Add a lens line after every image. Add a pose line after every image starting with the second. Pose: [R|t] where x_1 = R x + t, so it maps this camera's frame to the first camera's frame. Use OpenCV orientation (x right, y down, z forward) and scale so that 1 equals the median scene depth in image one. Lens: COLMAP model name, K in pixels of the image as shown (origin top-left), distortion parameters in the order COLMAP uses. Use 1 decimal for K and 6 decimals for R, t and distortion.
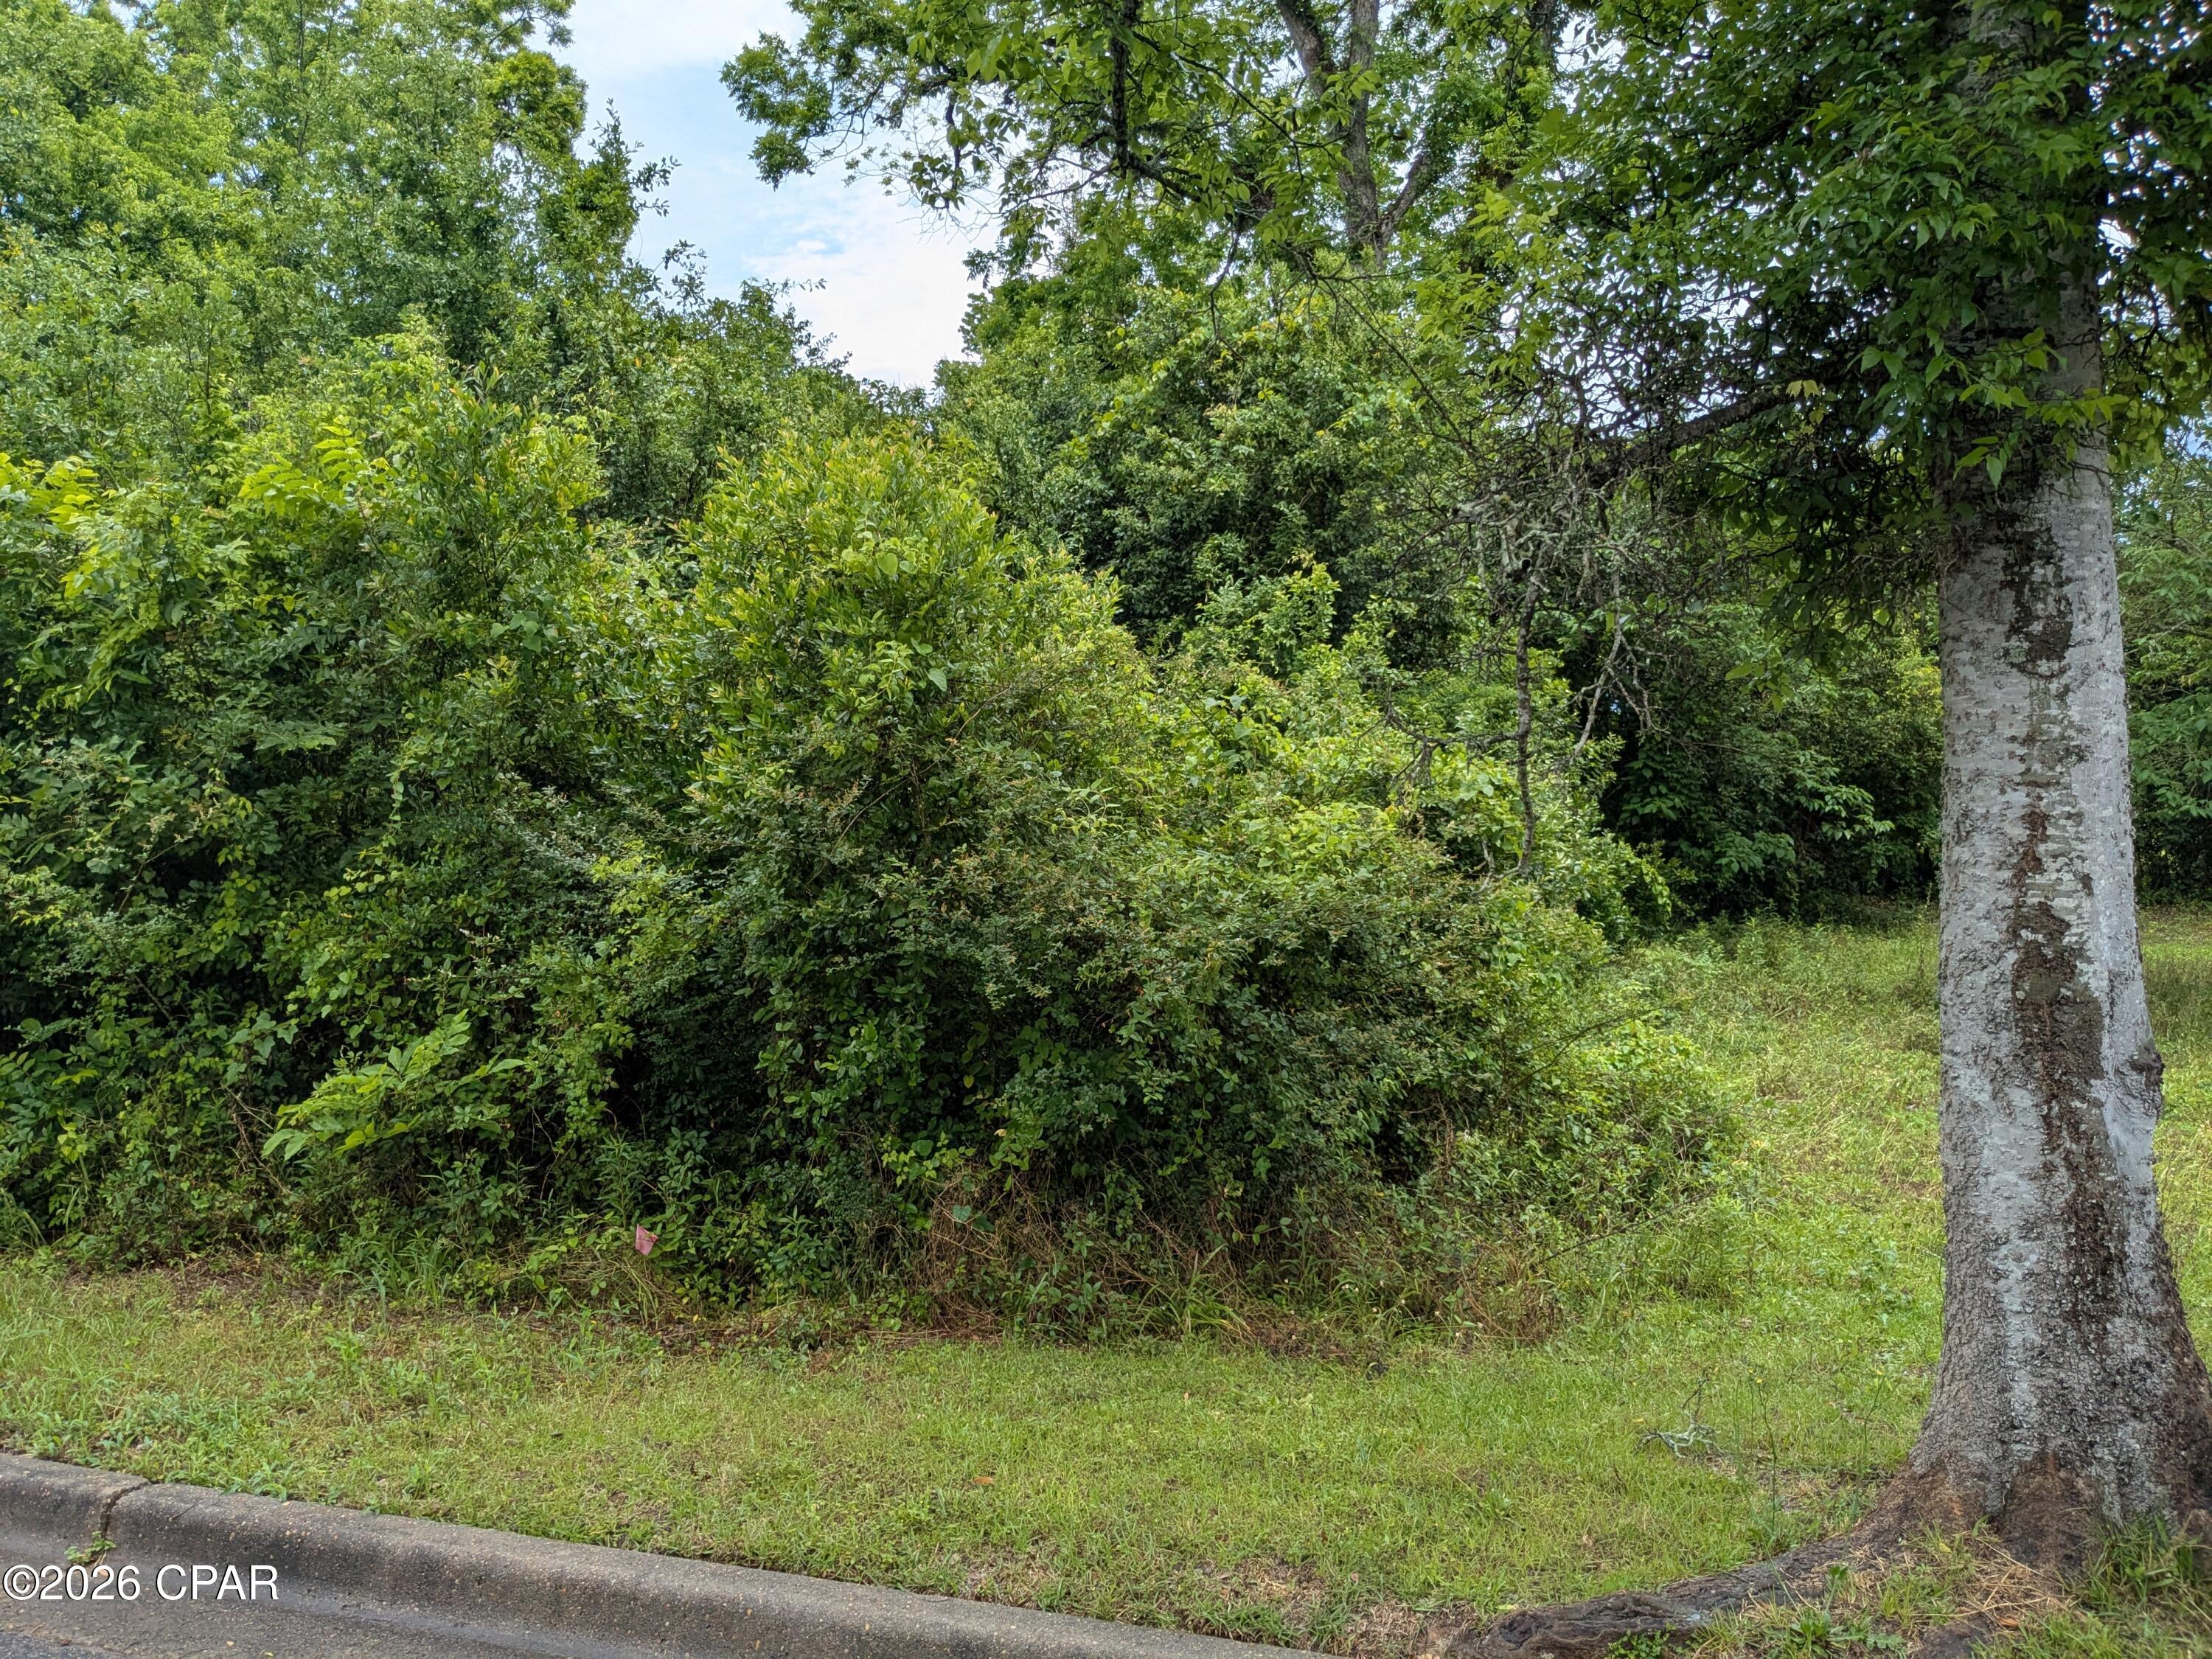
lens RADIAL K [[1767.4, 0, 1106.0], [0, 1767.4, 829.5], [0, 0, 1]] dist [0.003862, 0.000721]
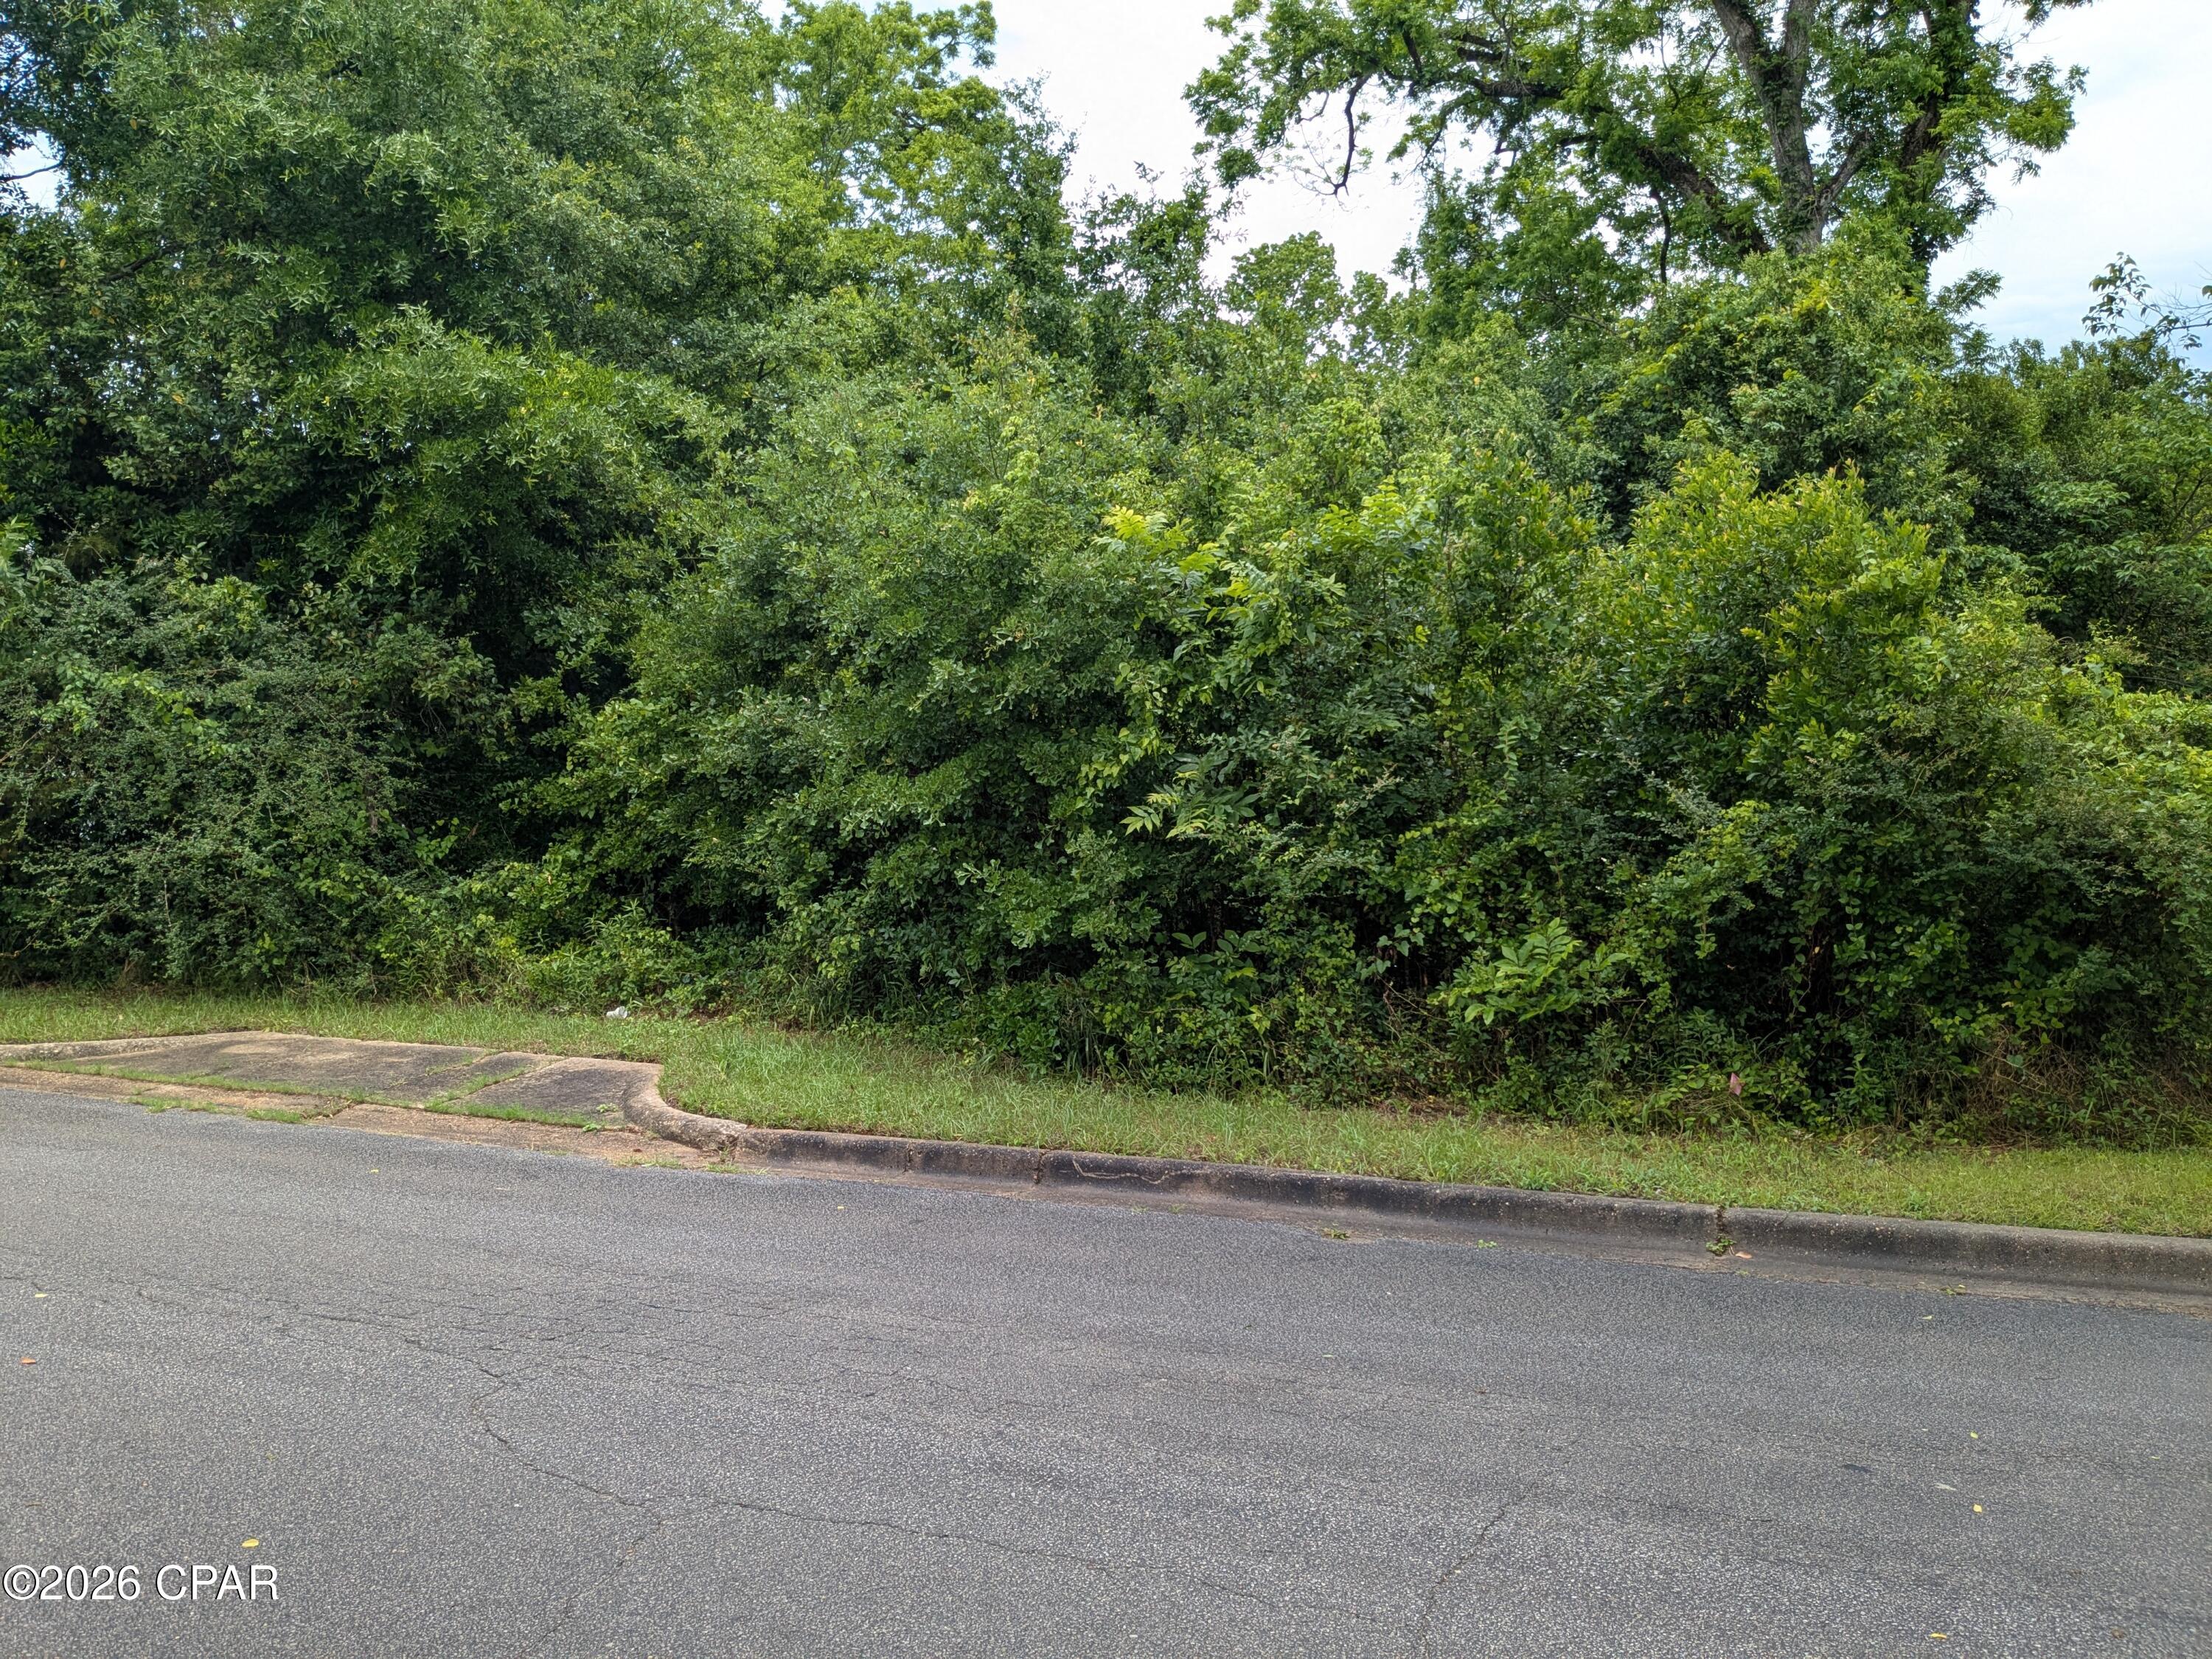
lens RADIAL K [[1703.3, 0, 1106.0], [0, 1703.3, 829.5], [0, 0, 1]] dist [0.059651, -0.113219]
pose [[0.992899, -0.019912, -0.117278, -0.536627], [0.024266, 0.999064, 0.035816, -0.021786], [0.116455, -0.038407, 0.992453, -0.331031]]
